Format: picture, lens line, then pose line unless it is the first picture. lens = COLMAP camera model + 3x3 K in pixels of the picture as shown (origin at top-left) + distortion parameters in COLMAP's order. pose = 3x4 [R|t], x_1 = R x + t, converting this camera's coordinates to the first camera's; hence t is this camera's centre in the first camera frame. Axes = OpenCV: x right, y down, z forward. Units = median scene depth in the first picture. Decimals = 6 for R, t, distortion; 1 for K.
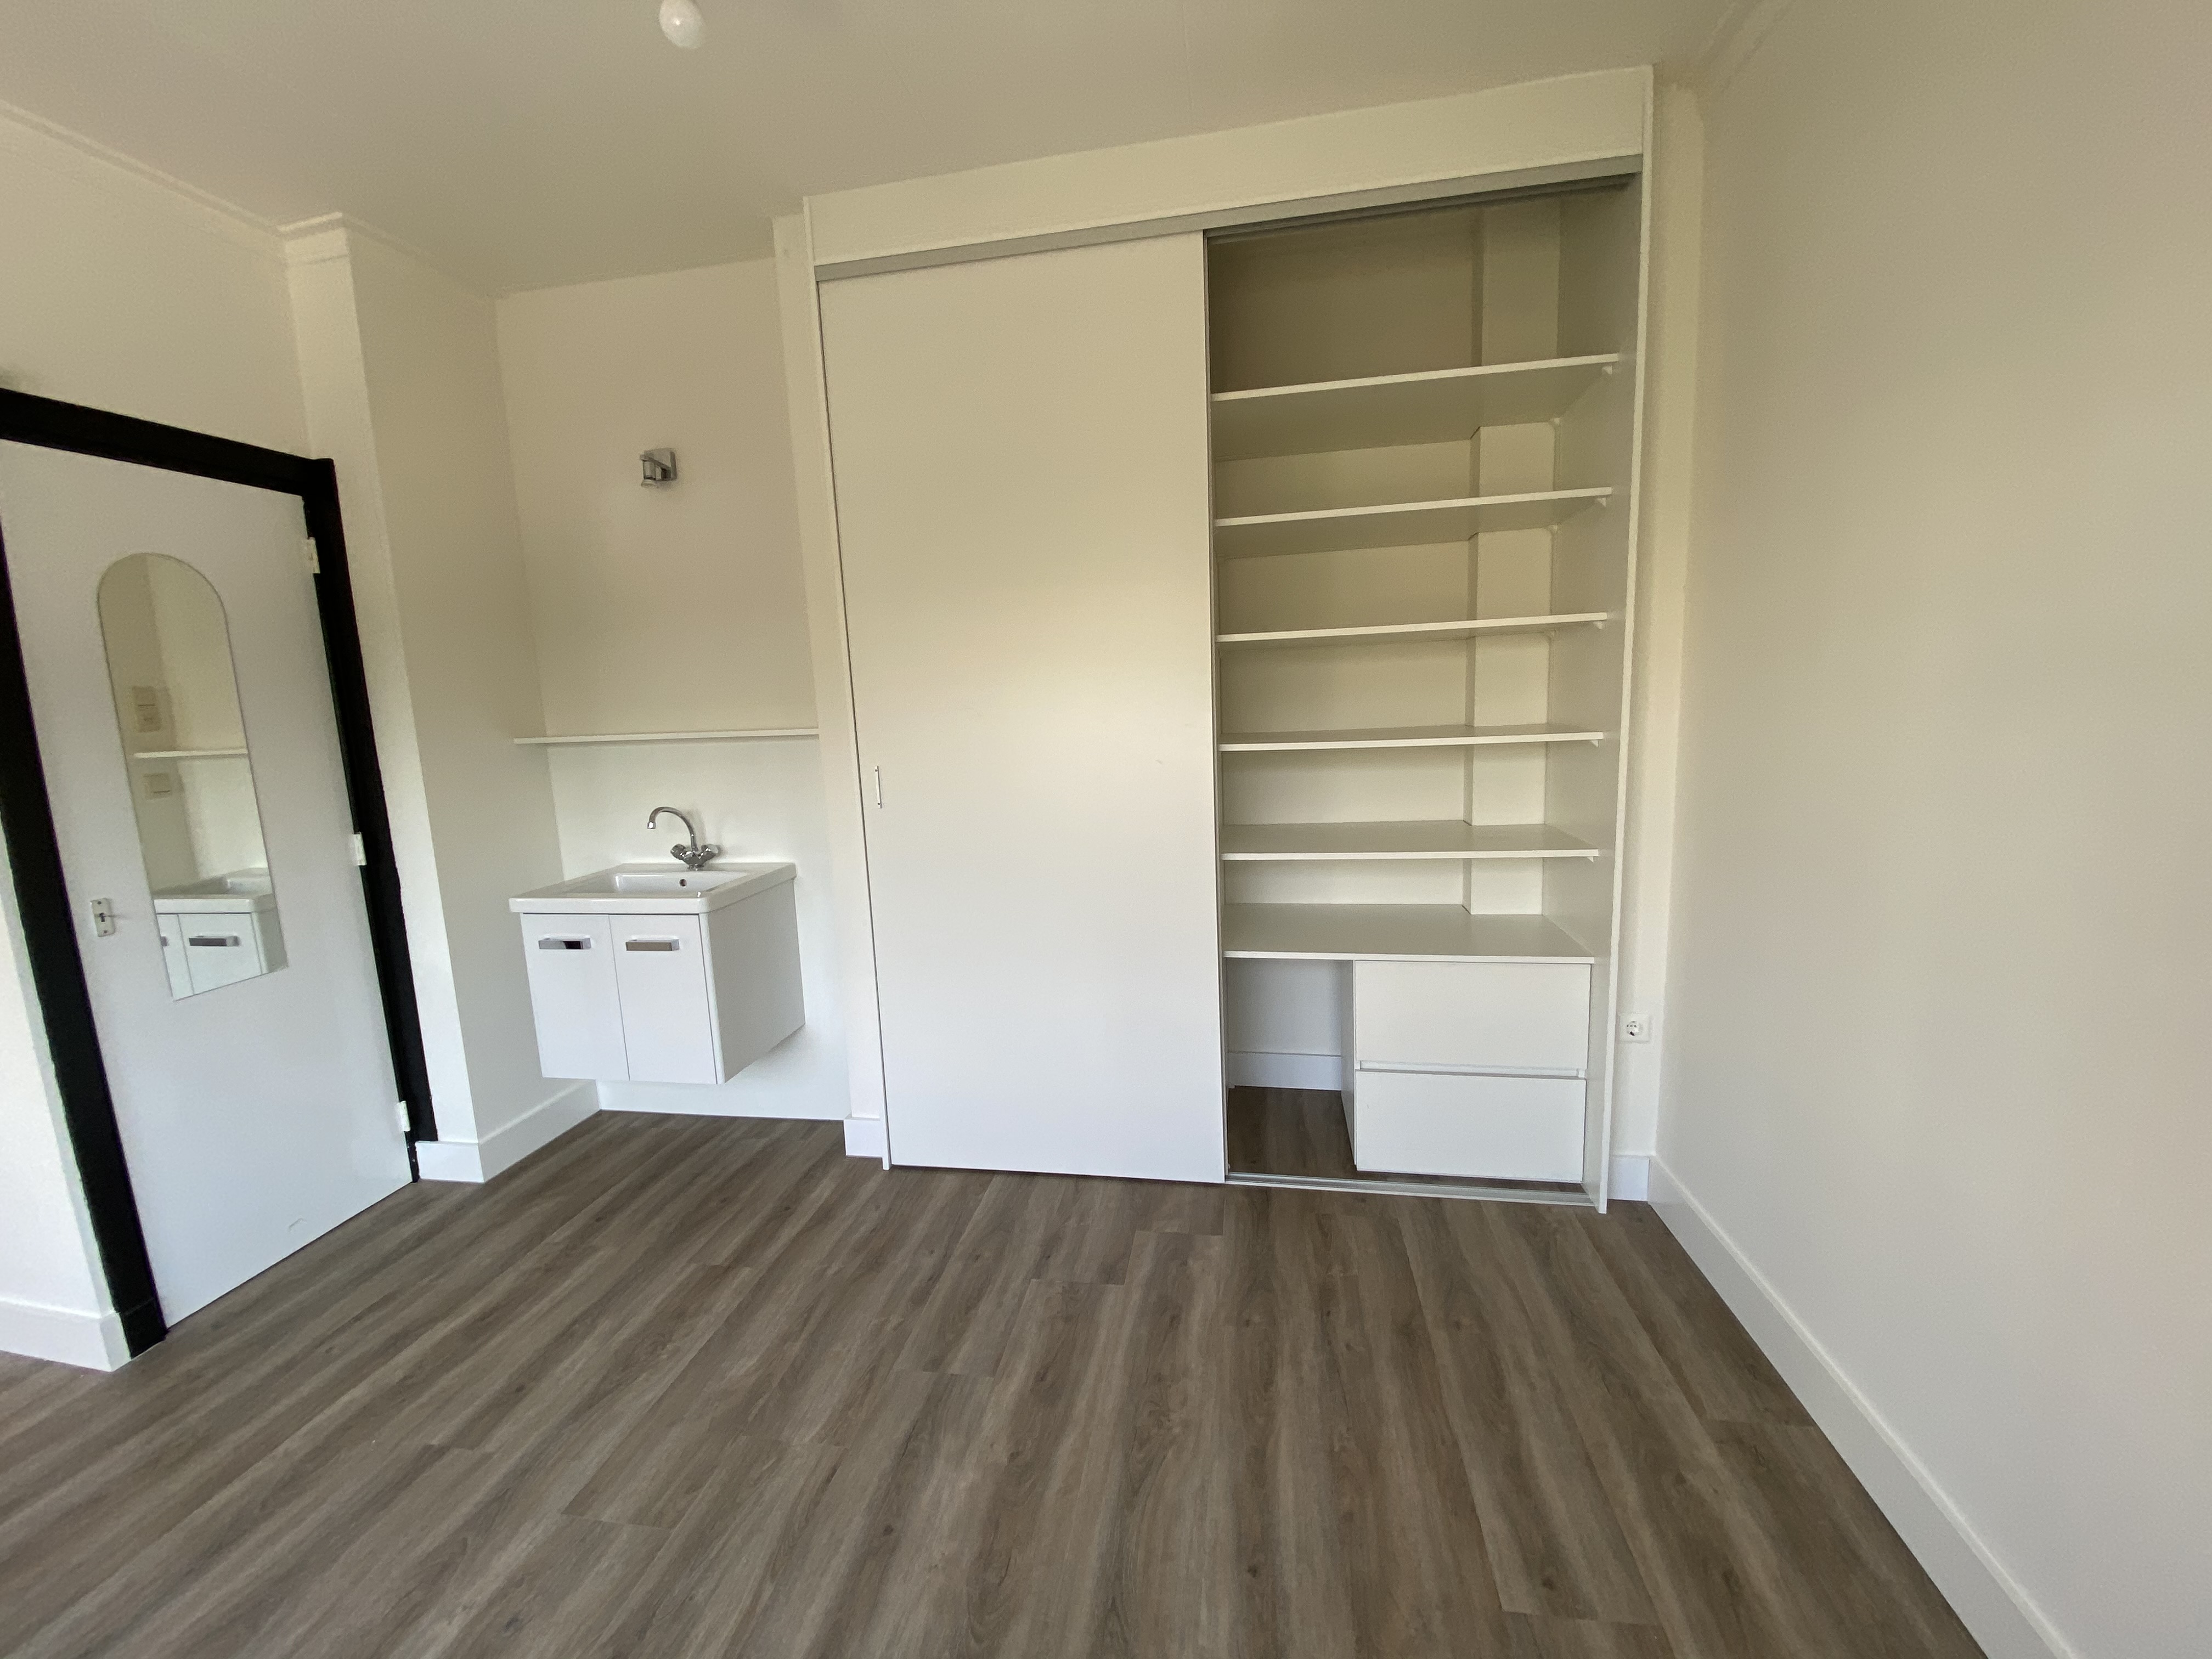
lens RADIAL K [[894.4, 0, 1099.5], [0, 894.4, 822.1], [0, 0, 1]] dist [0.011269, -0.015248]
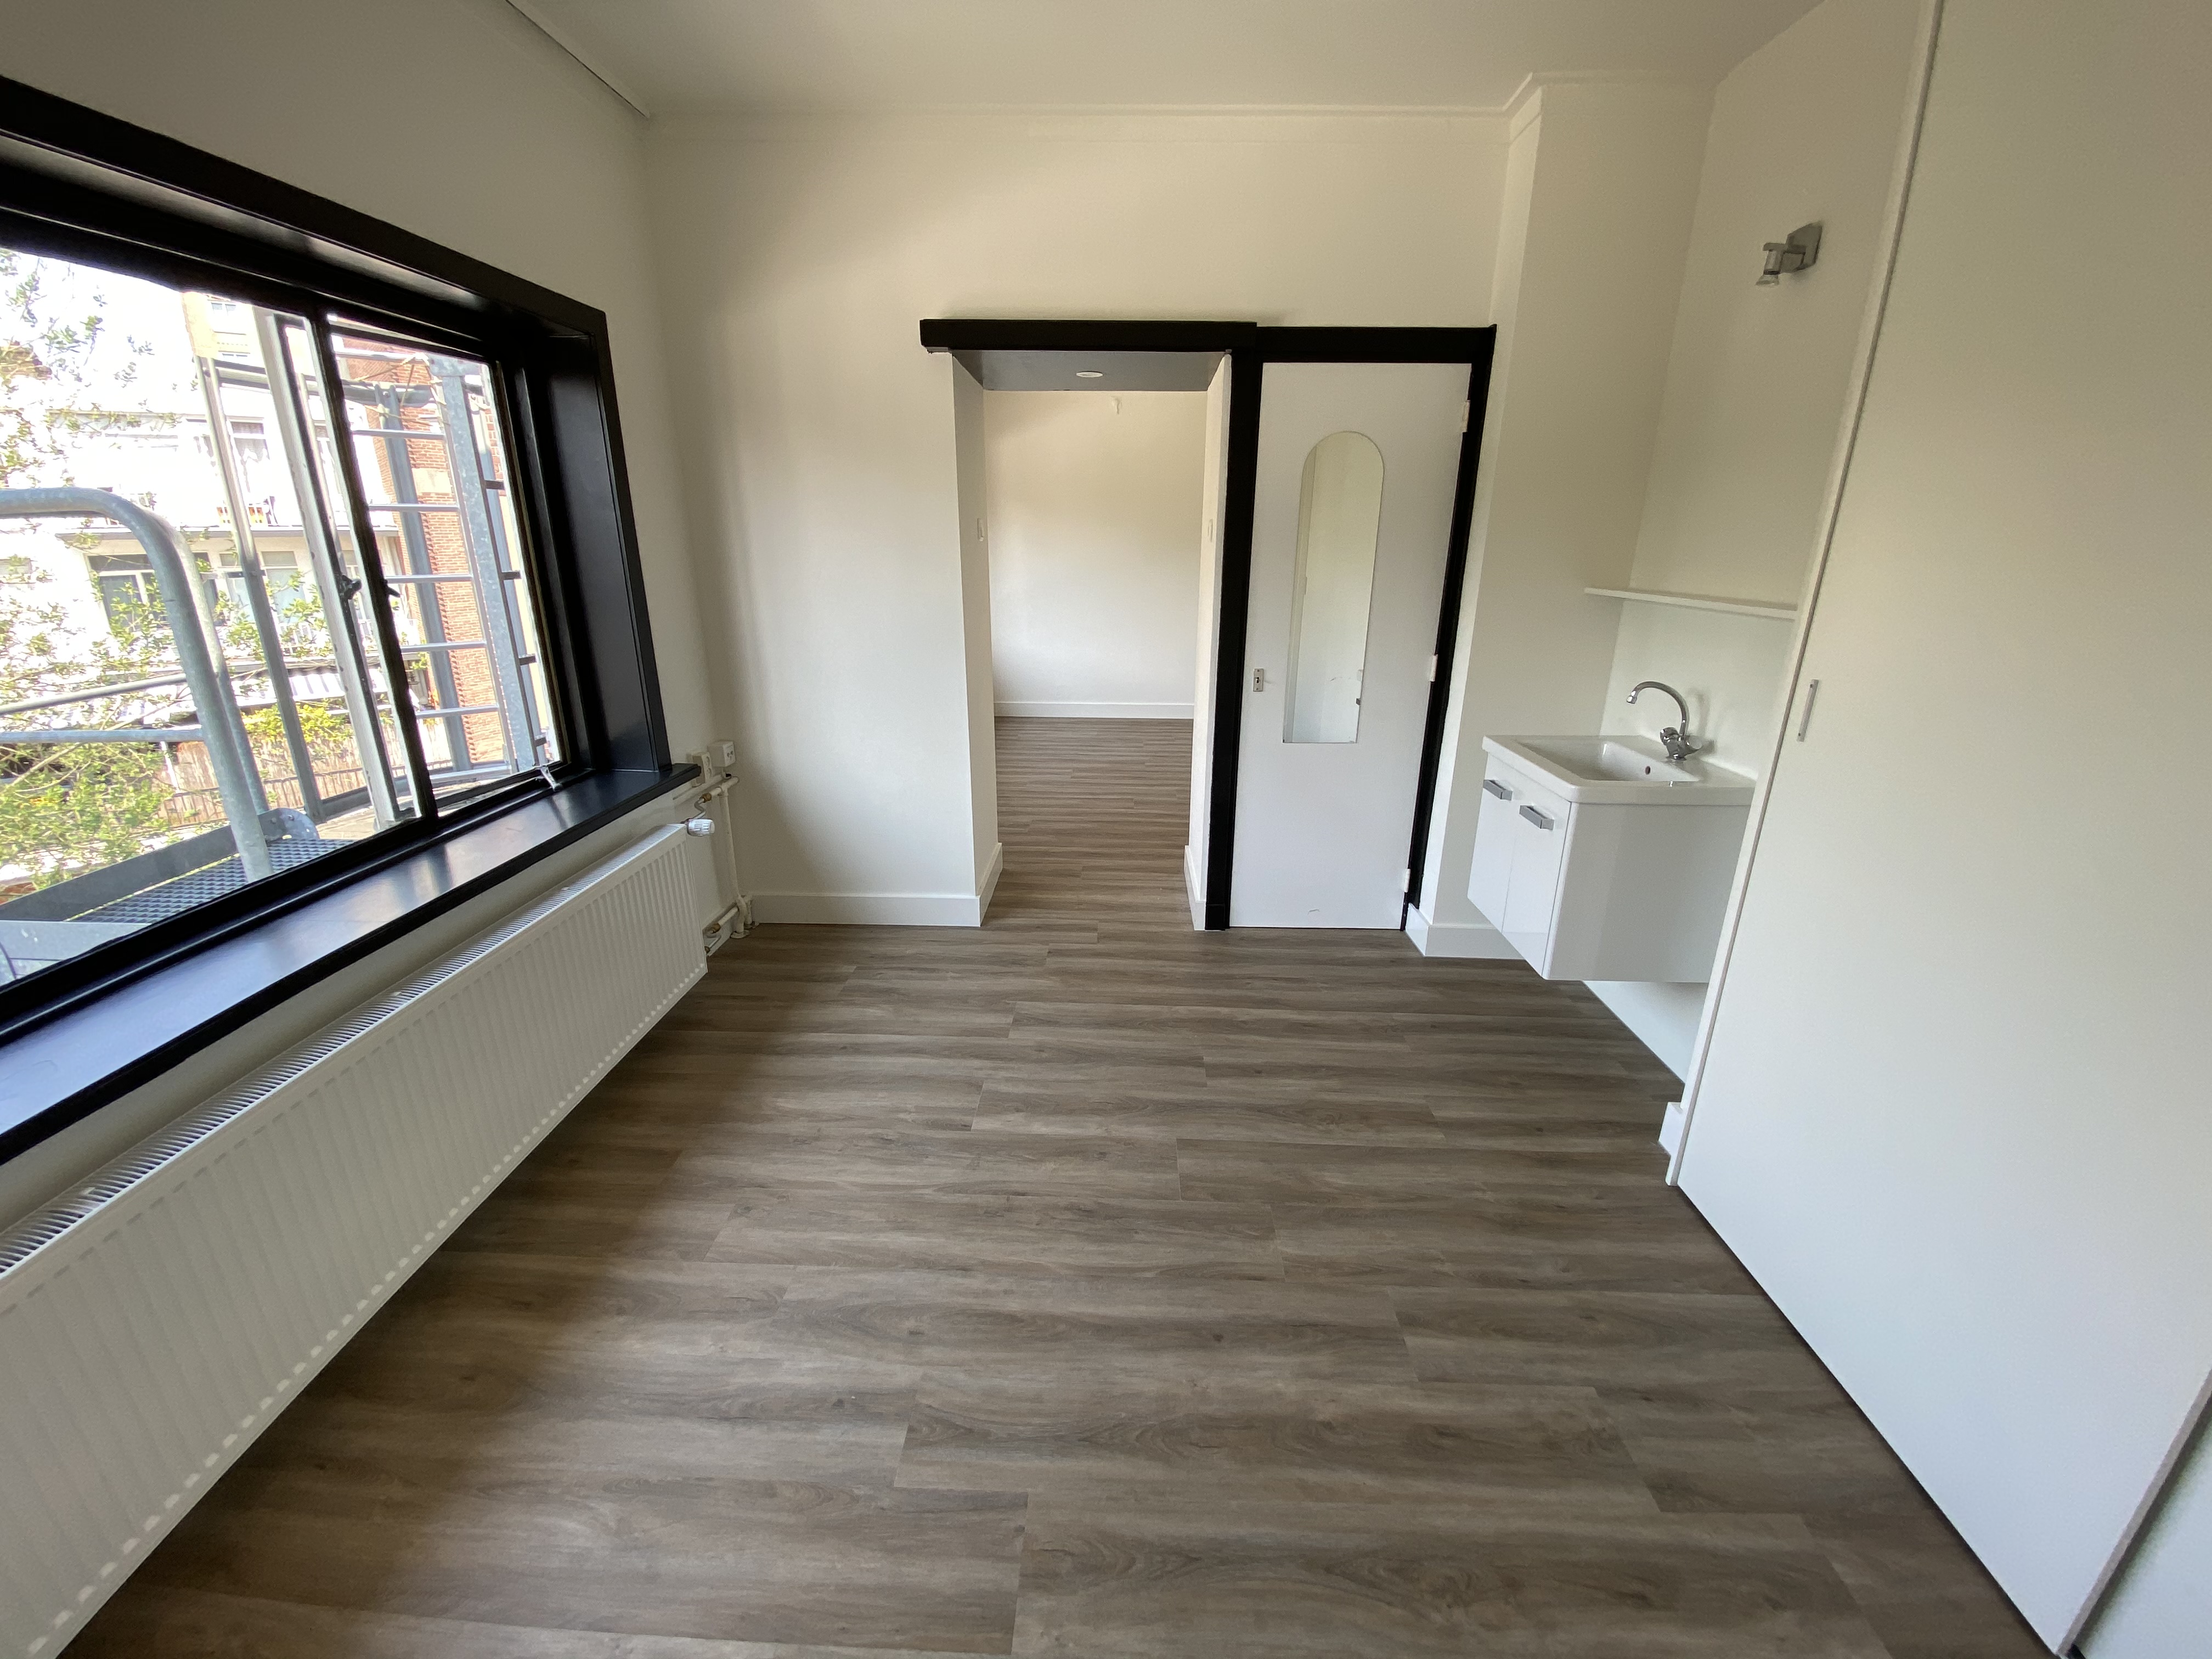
lens RADIAL K [[894.4, 0, 1099.5], [0, 894.4, 822.1], [0, 0, 1]] dist [0.011269, -0.015248]
pose [[0.137225, 0.341900, -0.929663, 0.410379], [-0.156913, 0.934194, 0.320405, -0.112566], [0.978033, 0.101908, 0.181843, 0.413586]]
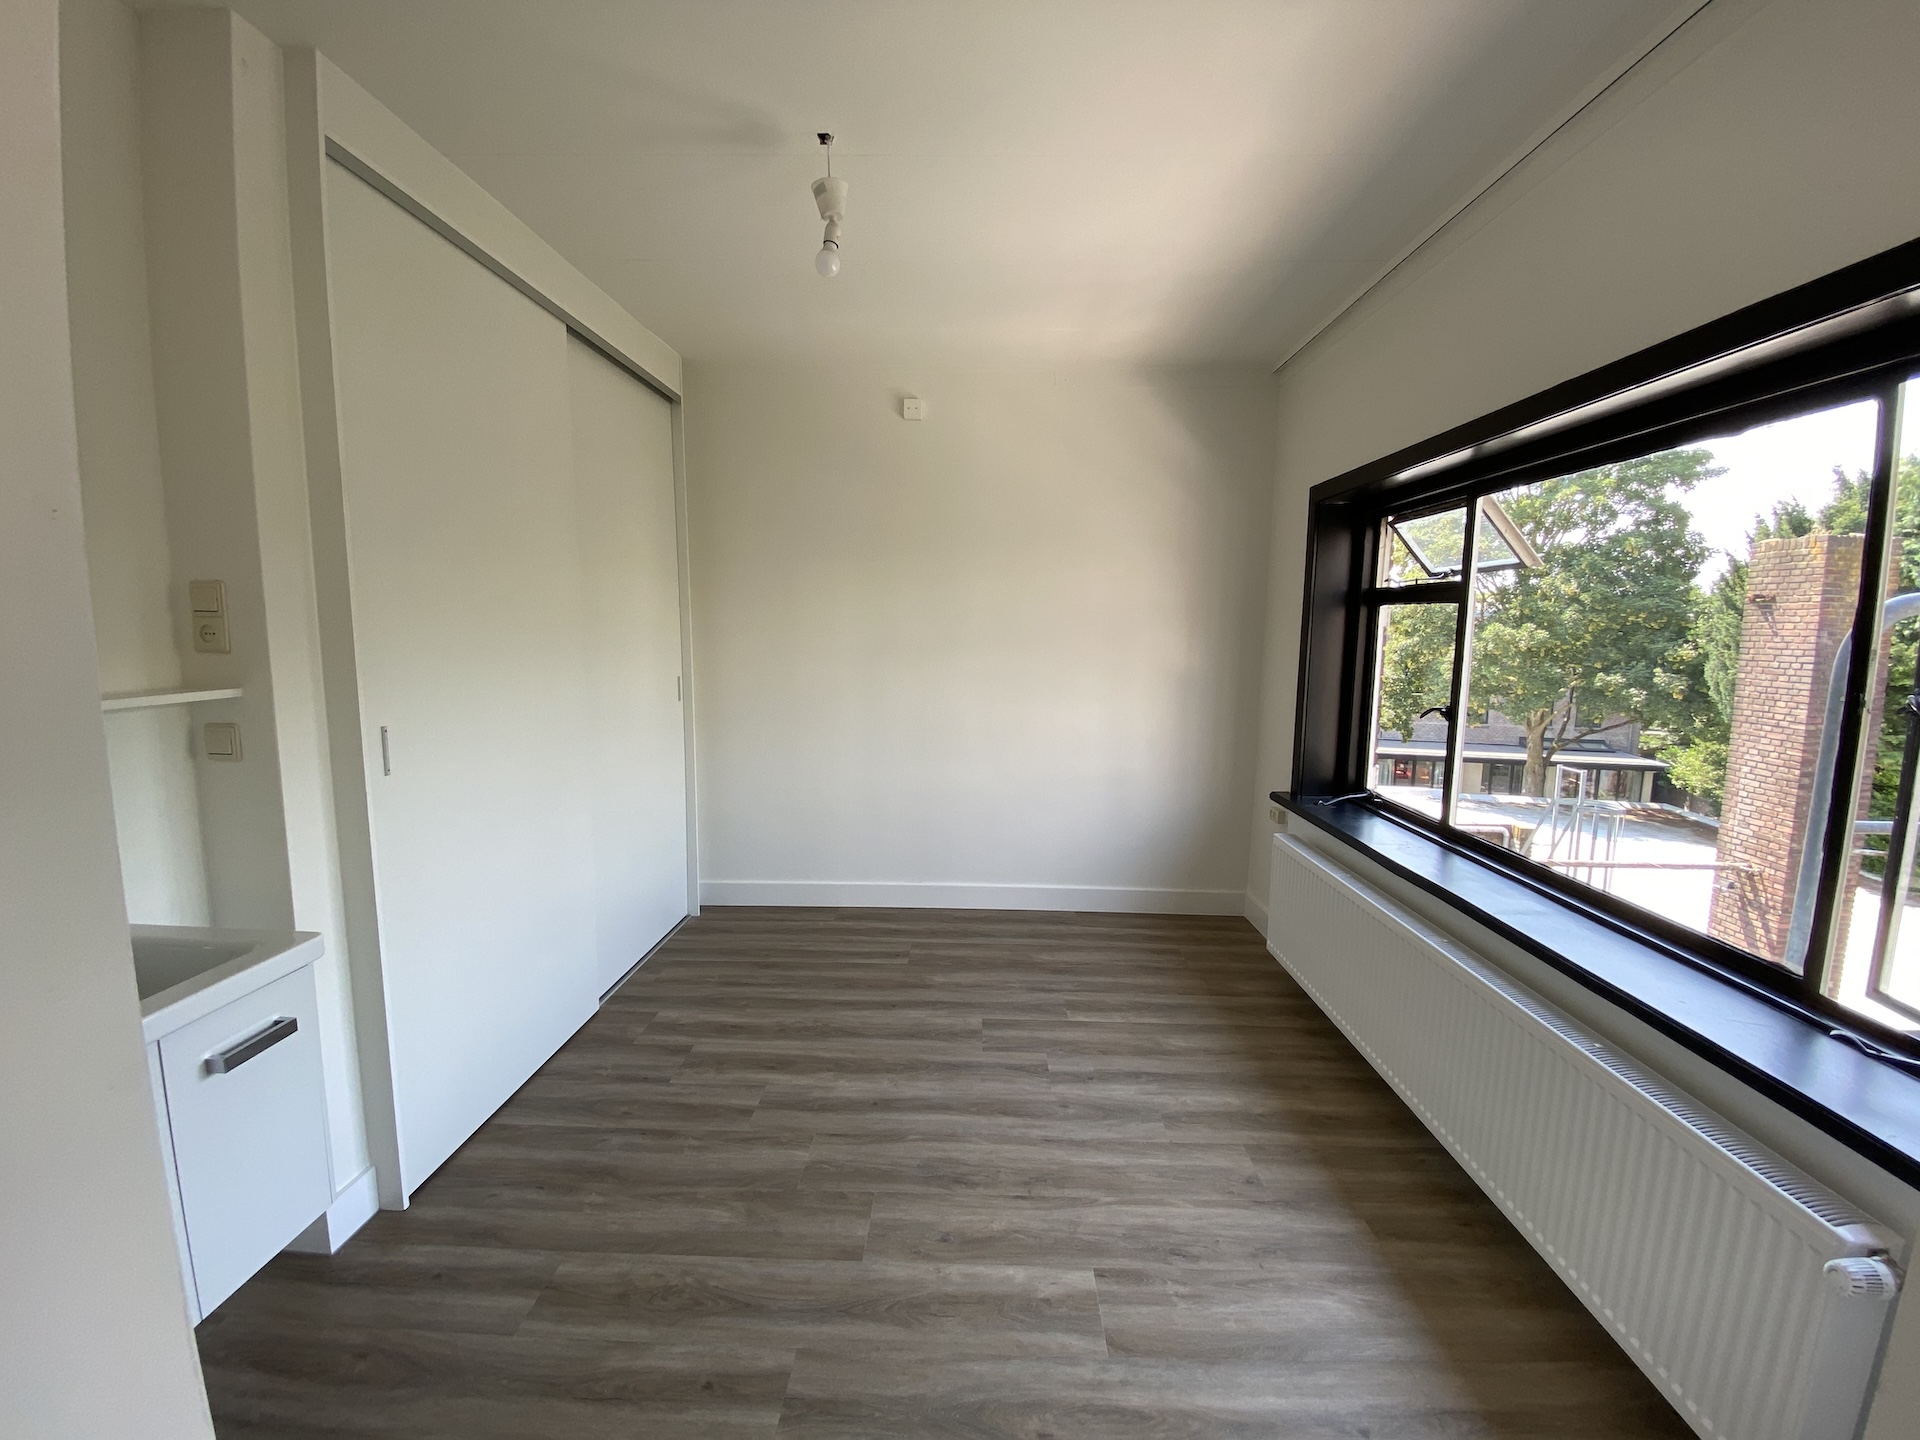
lens RADIAL K [[776.4, 0, 954.4], [0, 776.4, 713.6], [0, 0, 1]] dist [0.011269, -0.015248]
pose [[-0.138498, -0.071552, 0.987775, -1.254197], [0.139649, 0.986010, 0.091004, -0.077546], [-0.980468, 0.150545, -0.126569, 0.657802]]
